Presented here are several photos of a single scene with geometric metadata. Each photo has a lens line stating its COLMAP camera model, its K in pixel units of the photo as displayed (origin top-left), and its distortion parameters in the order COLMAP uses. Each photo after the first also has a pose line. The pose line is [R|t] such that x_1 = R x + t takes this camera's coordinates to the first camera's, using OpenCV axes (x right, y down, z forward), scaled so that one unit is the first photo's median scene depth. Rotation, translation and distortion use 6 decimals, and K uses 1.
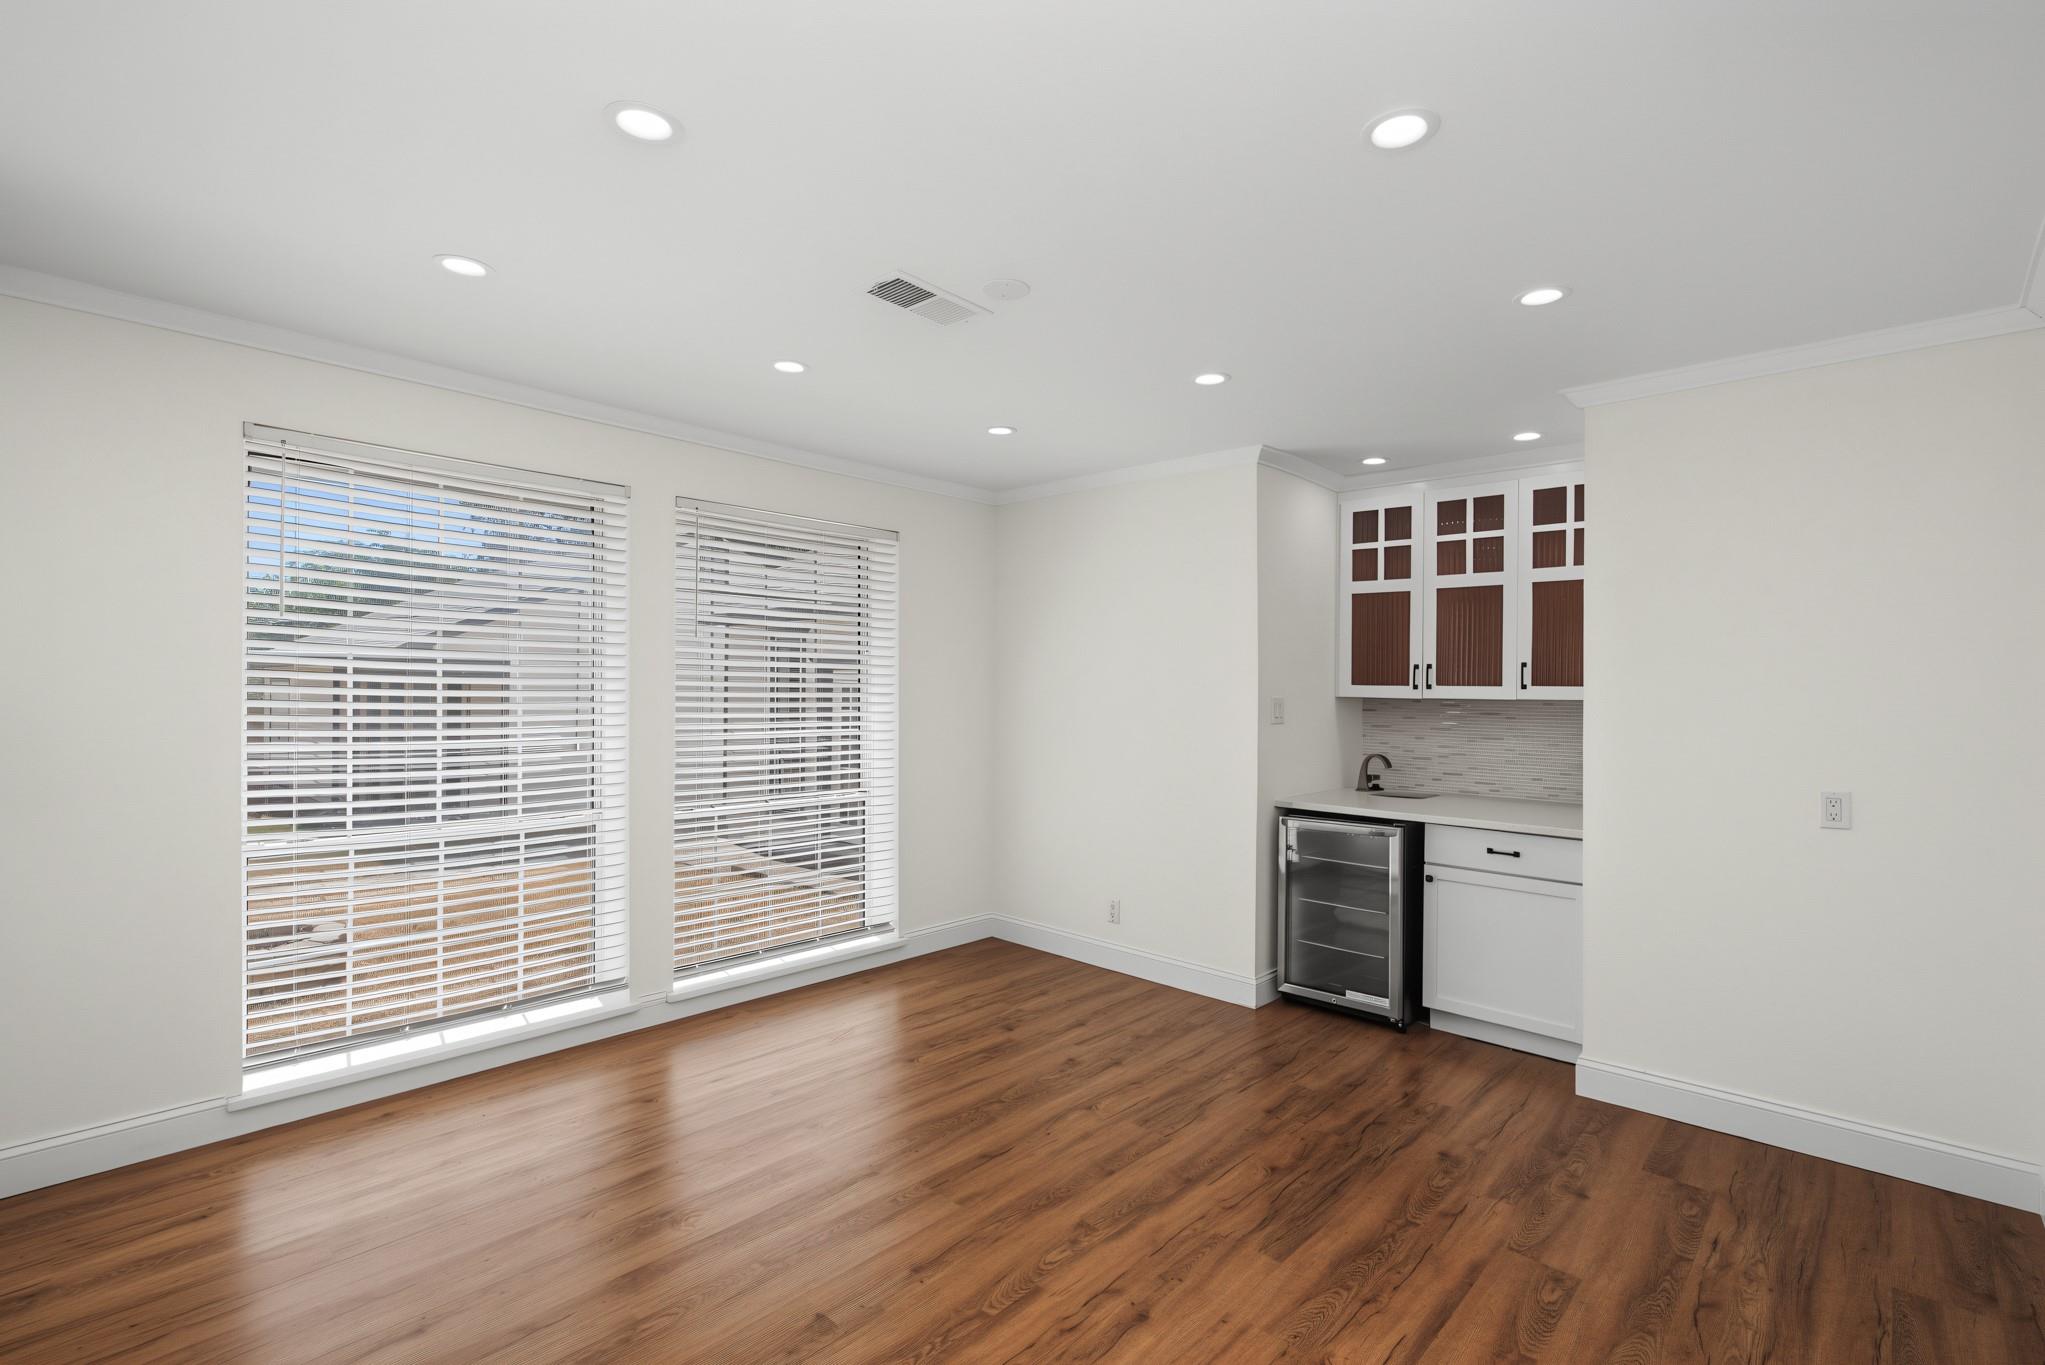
lens RADIAL K [[935.8, 0, 1031.4], [0, 935.8, 673.3], [0, 0, 1]] dist [0.001174, 0.000401]
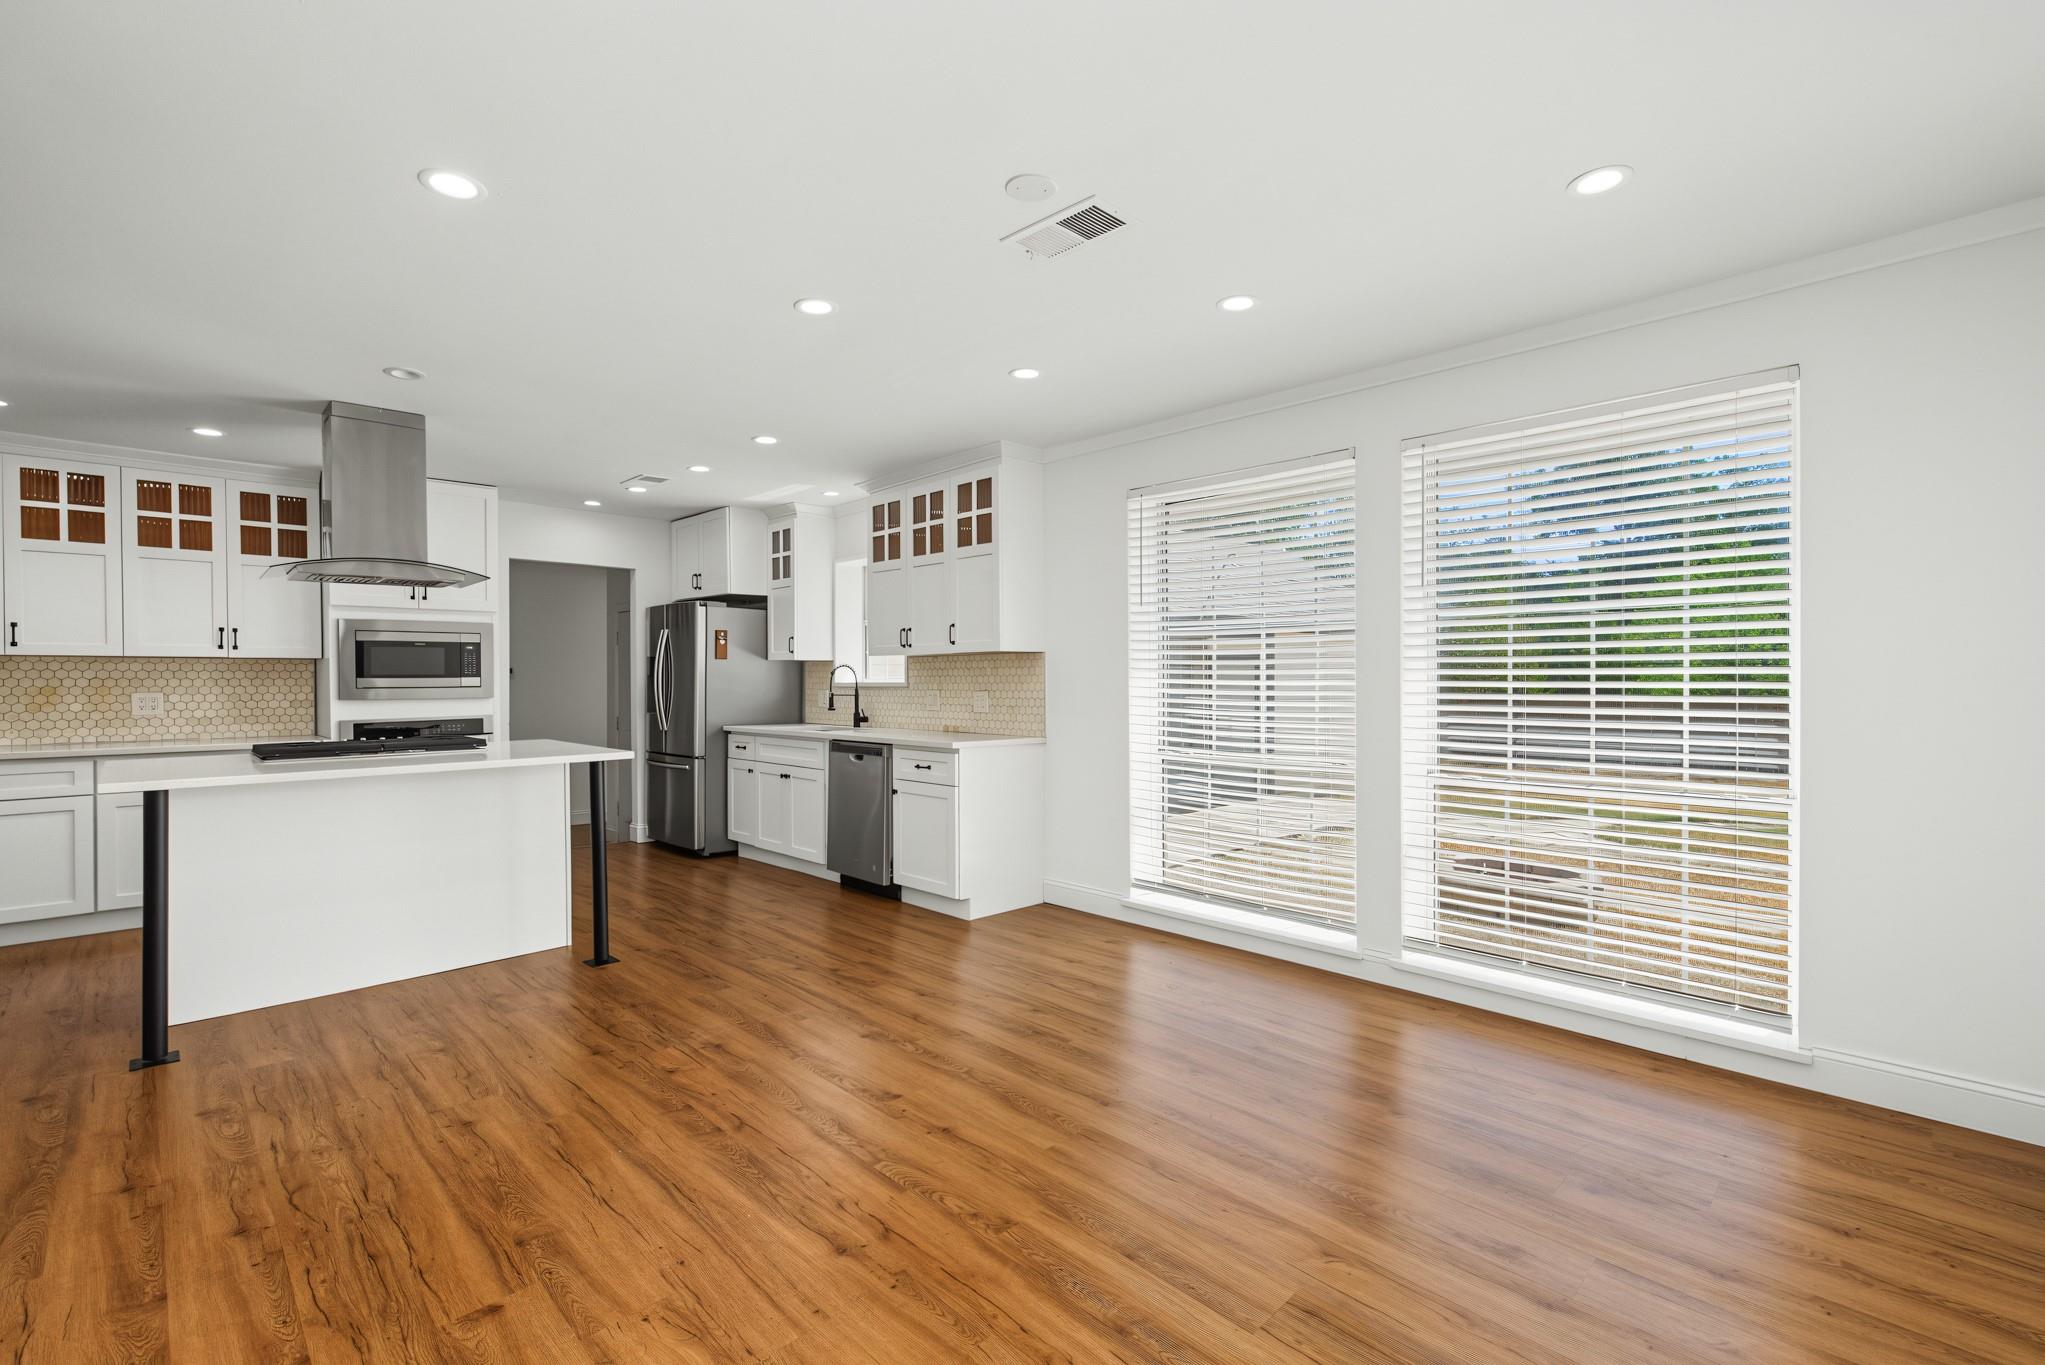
lens RADIAL K [[883.0, 0, 1022.5], [0, 883.0, 682.5], [0, 0, 1]] dist [-0.002680, -0.000202]
pose [[-0.041197, -0.007021, -0.999126, 0.566022], [0.017809, 0.999811, -0.007760, 0.055982], [0.998992, -0.018113, -0.041064, 0.675113]]
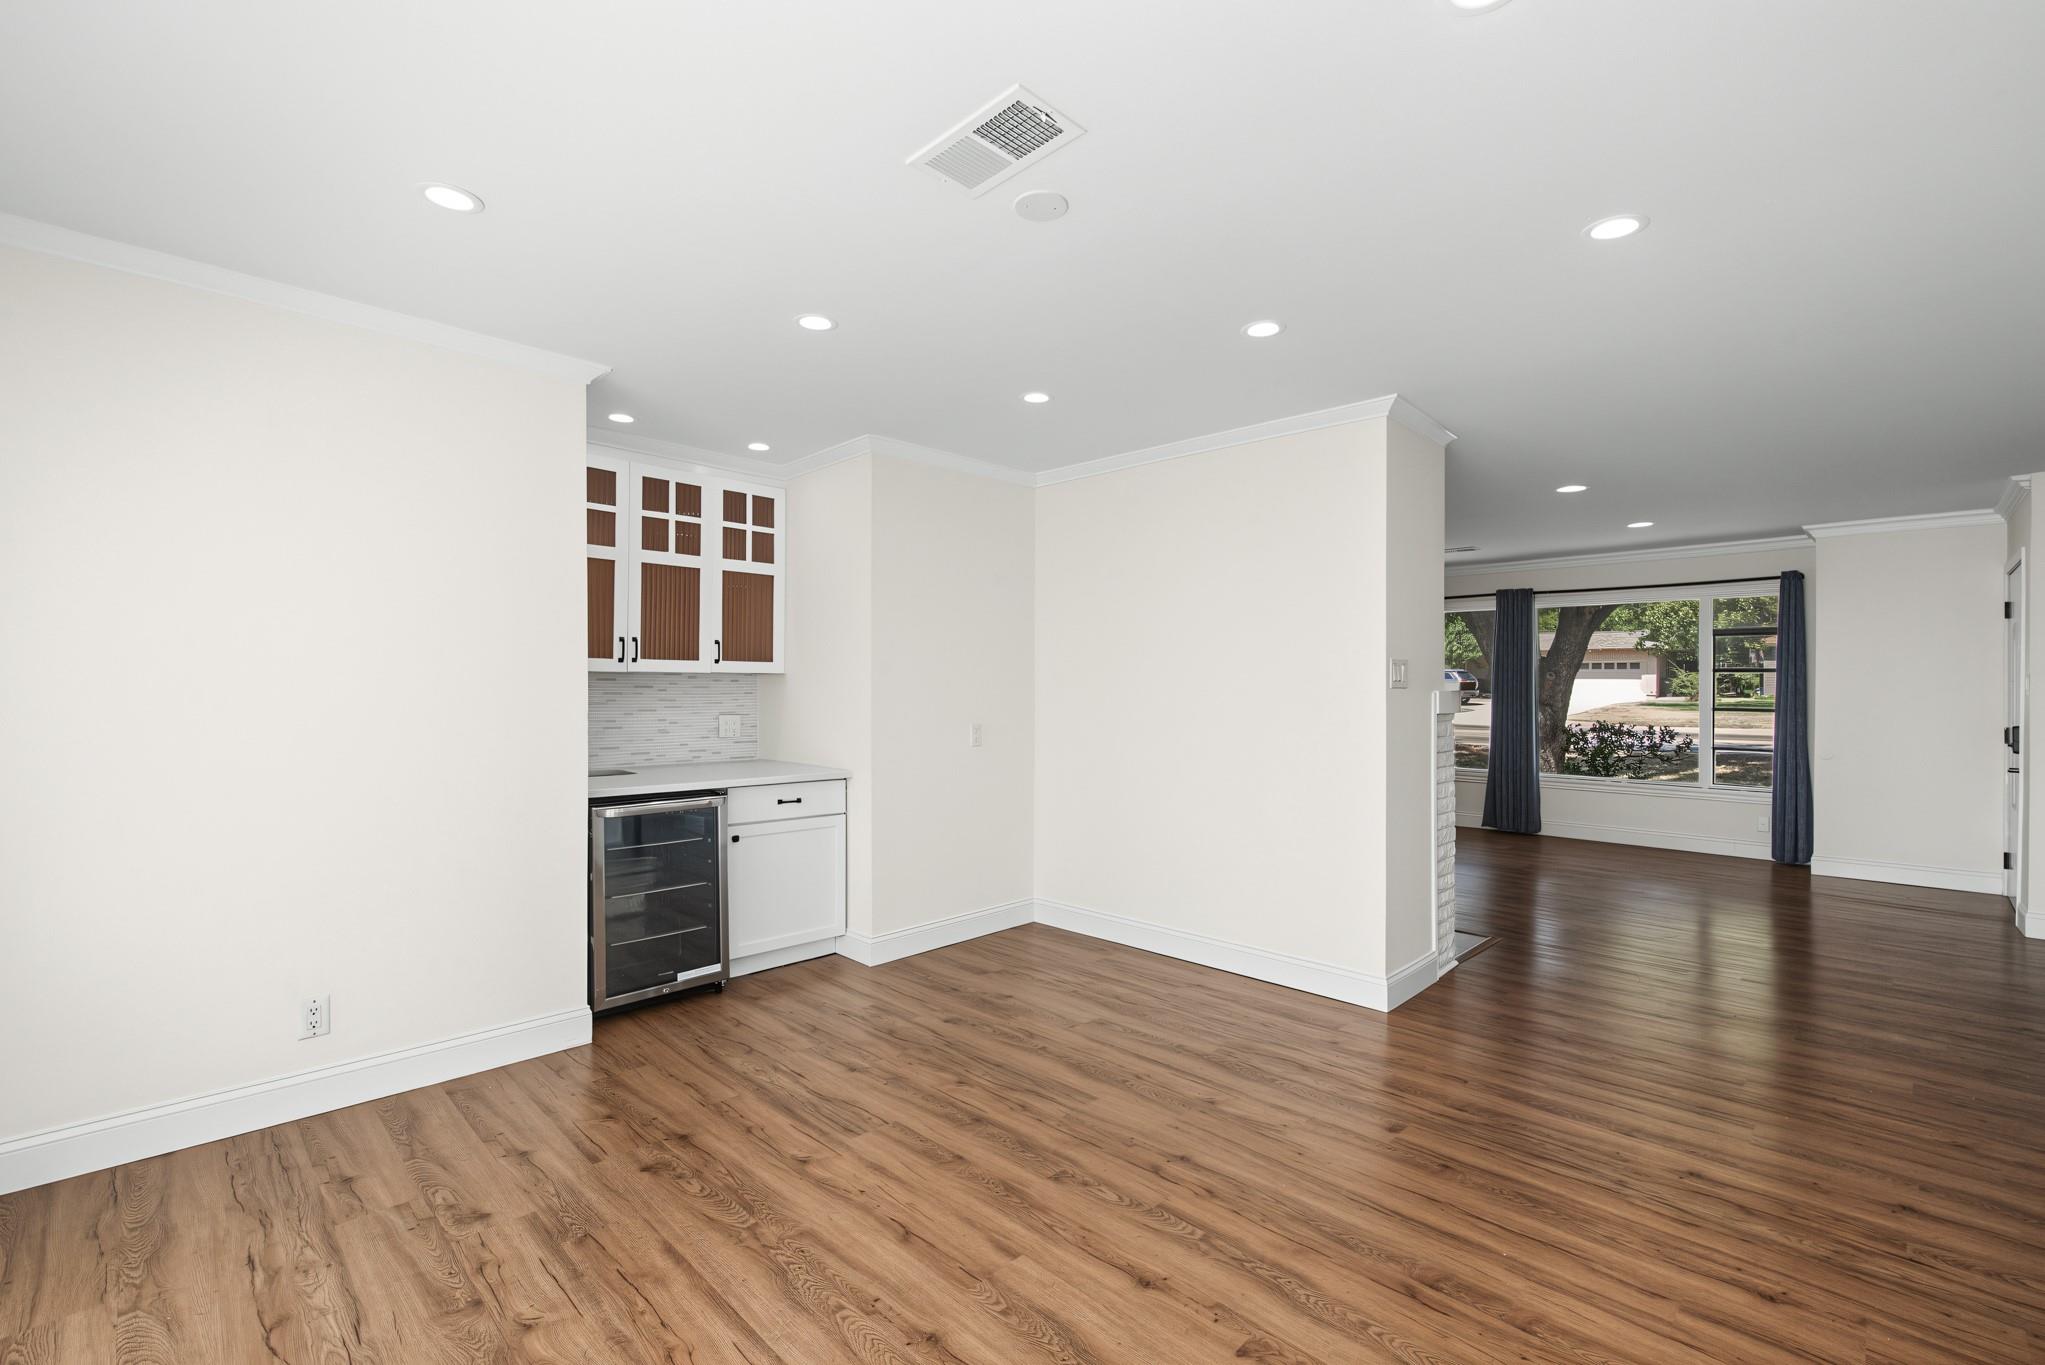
lens RADIAL K [[883.0, 0, 1022.5], [0, 883.0, 682.5], [0, 0, 1]] dist [-0.002680, -0.000202]
pose [[0.036859, -0.007938, 0.999289, -0.581162], [-0.022637, 0.999705, 0.008777, 0.024131], [-0.999064, -0.022944, 0.036668, 0.647587]]
